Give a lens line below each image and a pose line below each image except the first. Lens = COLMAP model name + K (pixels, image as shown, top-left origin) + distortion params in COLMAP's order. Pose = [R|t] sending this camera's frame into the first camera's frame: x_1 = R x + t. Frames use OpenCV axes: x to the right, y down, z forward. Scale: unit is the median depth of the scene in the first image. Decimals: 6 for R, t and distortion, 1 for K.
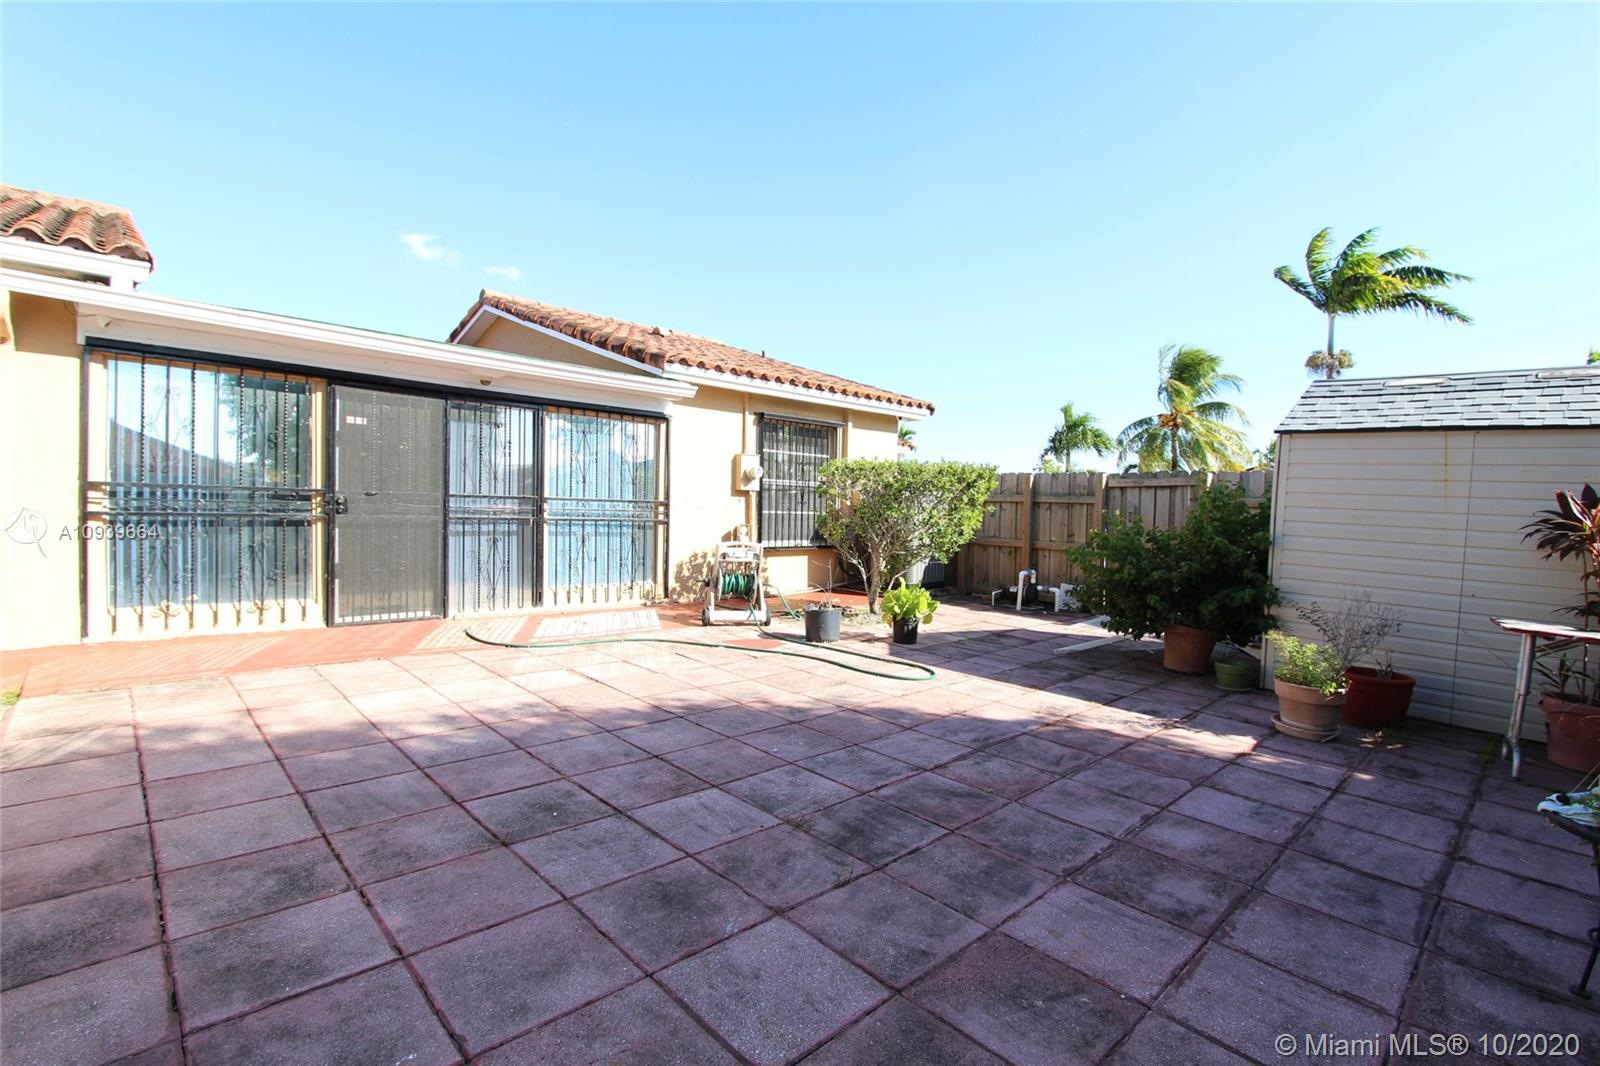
lens RADIAL K [[749.6, 0, 782.7], [0, 749.6, 528.7], [0, 0, 1]] dist [-0.002545, 0.000425]
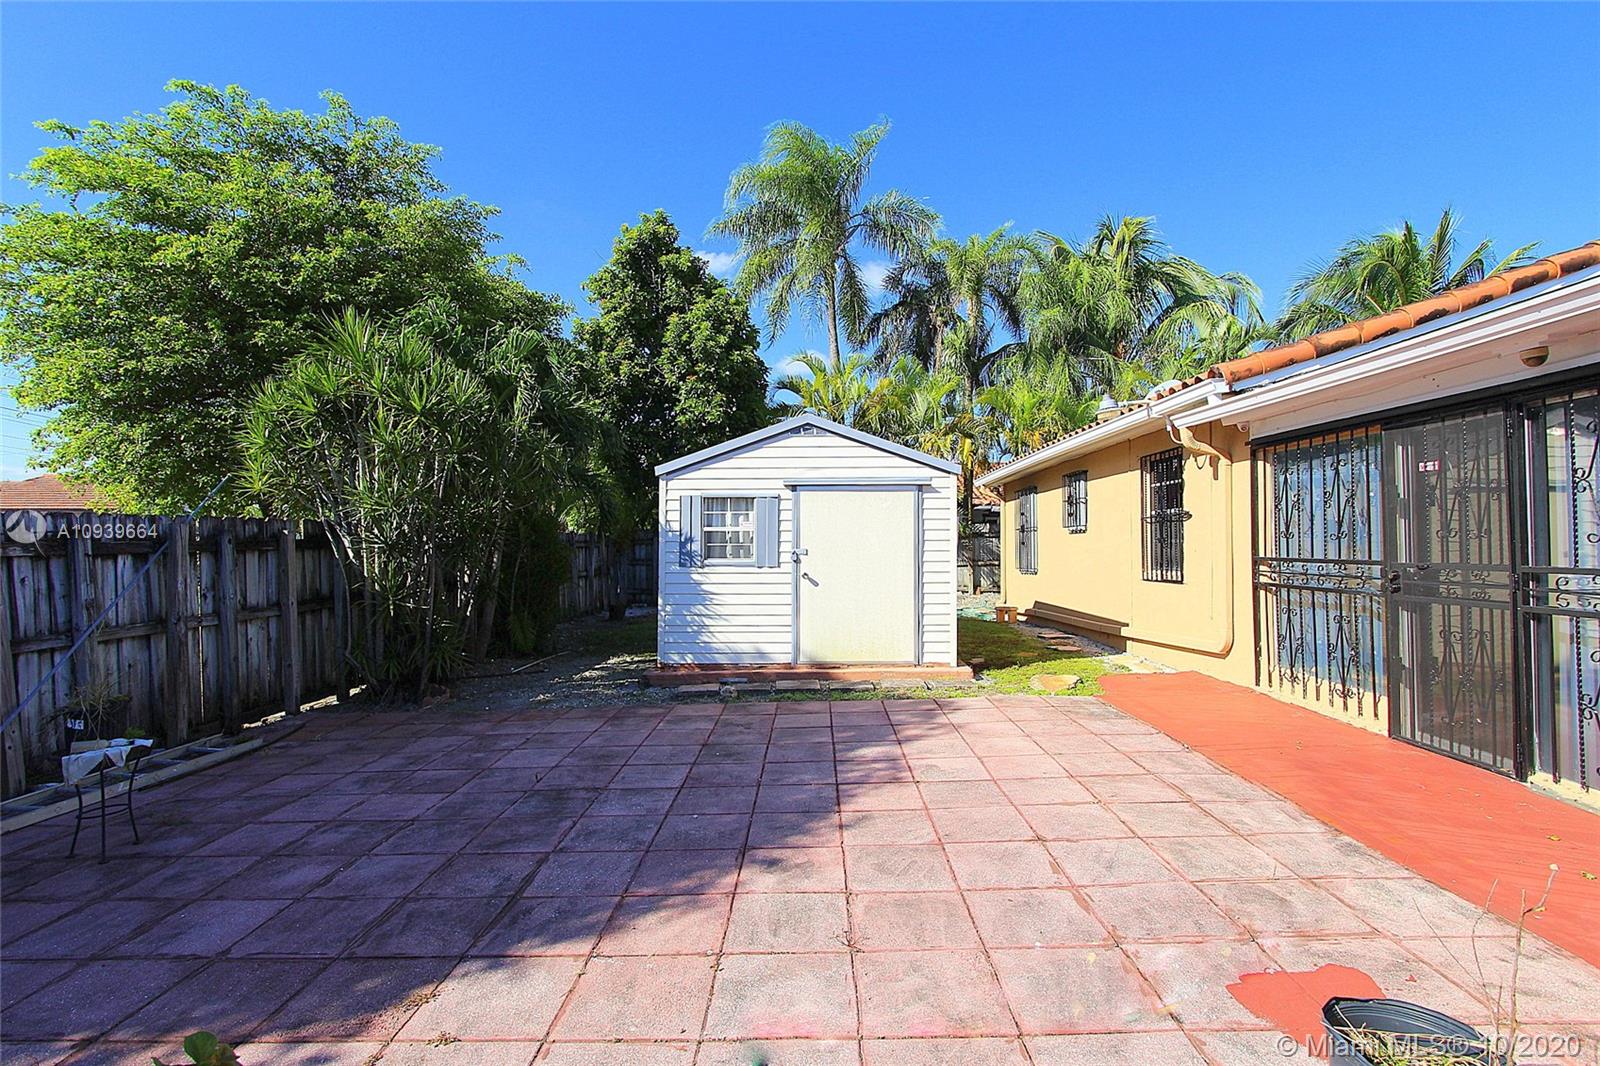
lens RADIAL K [[749.6, 0, 782.7], [0, 749.6, 528.7], [0, 0, 1]] dist [-0.002545, 0.000425]
pose [[-0.707454, -0.034219, -0.705930, 0.750132], [-0.027433, 0.999404, -0.020952, -0.100298], [0.706226, 0.004543, -0.707971, 2.081653]]
